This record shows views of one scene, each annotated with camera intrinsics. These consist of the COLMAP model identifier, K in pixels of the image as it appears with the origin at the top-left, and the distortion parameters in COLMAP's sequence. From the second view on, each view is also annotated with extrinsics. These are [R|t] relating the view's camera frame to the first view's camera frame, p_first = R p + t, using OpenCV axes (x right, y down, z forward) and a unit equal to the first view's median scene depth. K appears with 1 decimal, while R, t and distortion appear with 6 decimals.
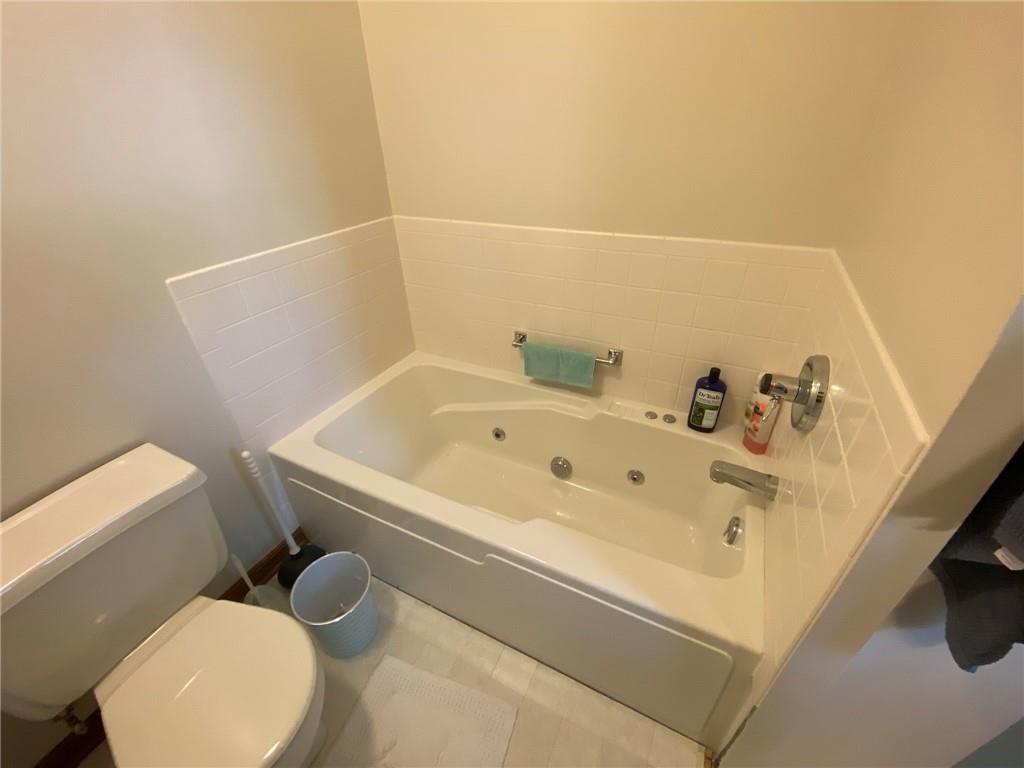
lens RADIAL K [[414.0, 0, 514.8], [0, 414.0, 381.2], [0, 0, 1]] dist [0.049233, -0.038438]
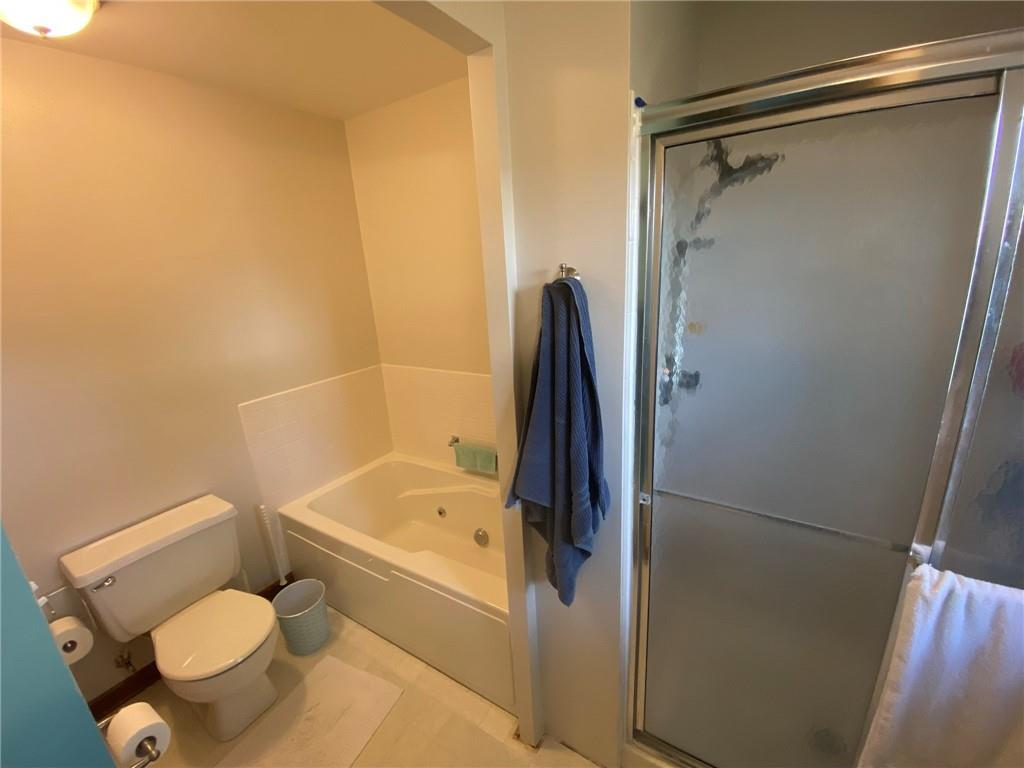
lens RADIAL K [[417.3, 0, 515.8], [0, 417.3, 384.2], [0, 0, 1]] dist [0.029364, -0.024667]
pose [[0.994452, -0.011314, -0.104581, 0.439734], [-0.017884, 0.961539, -0.274085, 0.120957], [0.103660, 0.274435, 0.956002, -0.508297]]
